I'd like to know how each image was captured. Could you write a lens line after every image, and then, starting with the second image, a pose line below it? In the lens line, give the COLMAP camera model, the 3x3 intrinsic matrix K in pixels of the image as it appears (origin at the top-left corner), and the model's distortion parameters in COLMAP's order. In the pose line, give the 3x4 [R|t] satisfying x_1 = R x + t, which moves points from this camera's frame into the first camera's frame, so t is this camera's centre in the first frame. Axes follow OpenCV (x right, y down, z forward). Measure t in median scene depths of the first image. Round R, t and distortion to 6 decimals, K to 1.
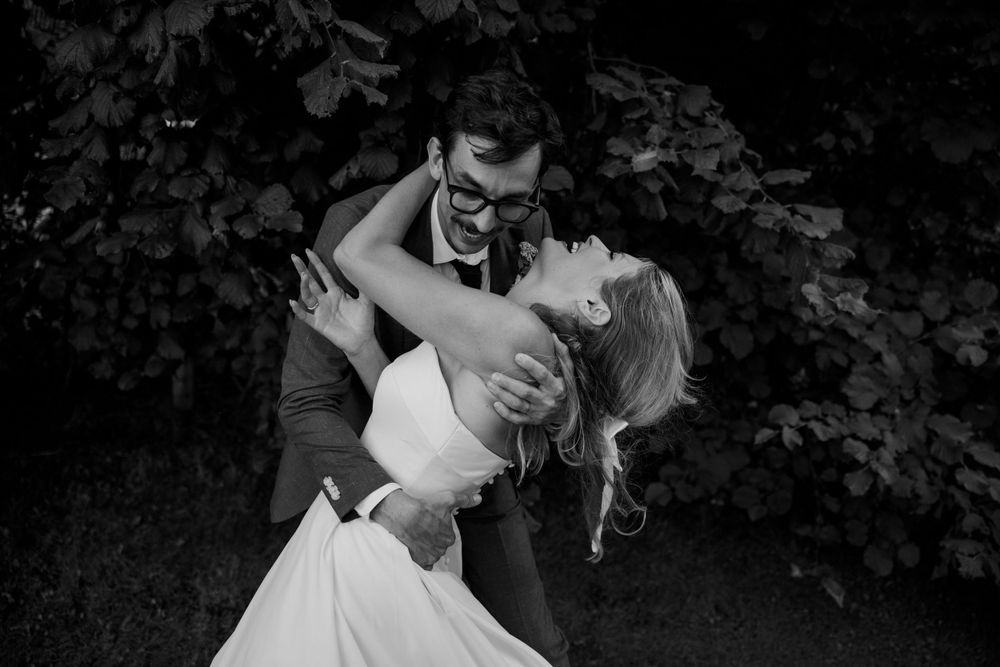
lens RADIAL K [[842.7, 0, 502.6], [0, 842.7, 330.4], [0, 0, 1]] dist [-0.007548, -0.001643]
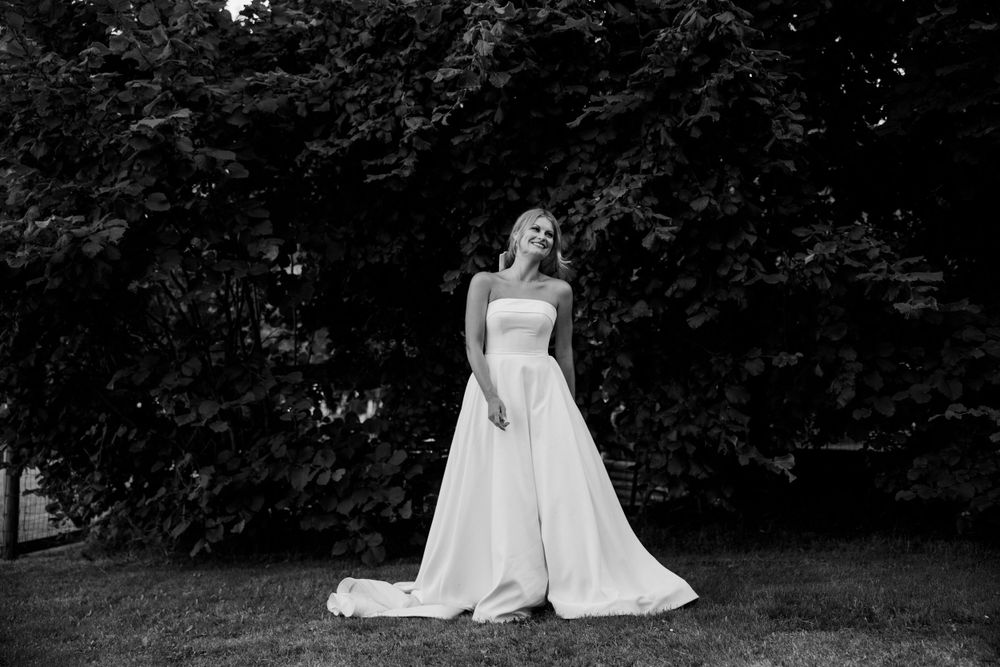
lens RADIAL K [[1121.7, 0, 500.4], [0, 1121.7, 334.2], [0, 0, 1]] dist [-0.034911, 0.000000]
pose [[0.909624, -0.134329, -0.393115, 0.519133], [0.002543, 0.948063, -0.318073, 0.821803], [0.415425, 0.288327, 0.862723, -1.583892]]
